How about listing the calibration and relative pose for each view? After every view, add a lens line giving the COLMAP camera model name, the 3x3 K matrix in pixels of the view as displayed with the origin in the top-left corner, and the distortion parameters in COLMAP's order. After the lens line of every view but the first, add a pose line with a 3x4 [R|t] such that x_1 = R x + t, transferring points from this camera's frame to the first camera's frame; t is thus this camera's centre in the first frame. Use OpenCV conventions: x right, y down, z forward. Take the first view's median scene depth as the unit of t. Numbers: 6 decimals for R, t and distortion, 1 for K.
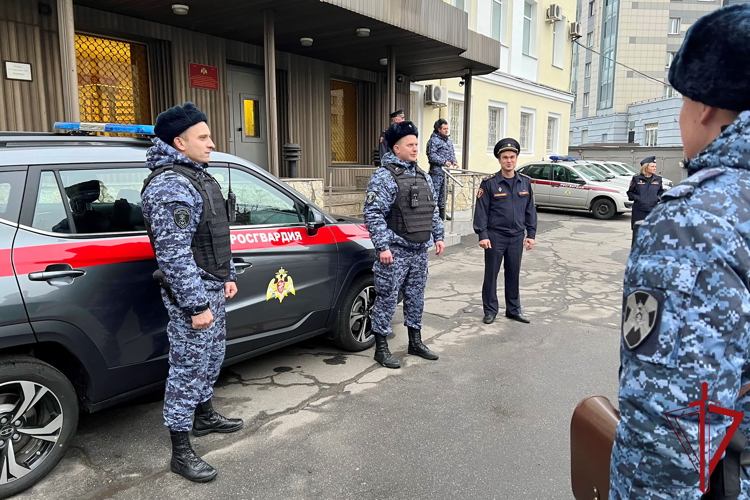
lens RADIAL K [[572.0, 0, 375.0], [0, 572.0, 250.0], [0, 0, 1]] dist [-0.003533, -0.006042]
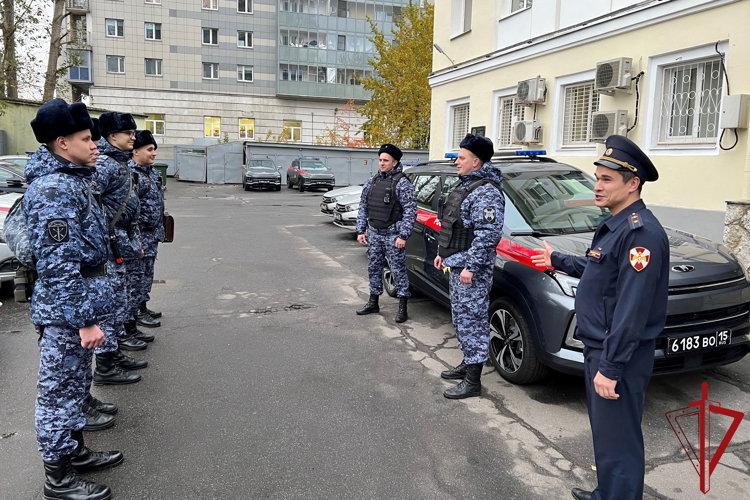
lens RADIAL K [[572.0, 0, 375.0], [0, 572.0, 250.0], [0, 0, 1]] dist [-0.003533, -0.006042]
pose [[-0.571086, 0.108211, -0.813727, 0.915497], [-0.167336, 0.955114, 0.244451, -0.236309], [0.803654, 0.275768, -0.527344, 1.391083]]
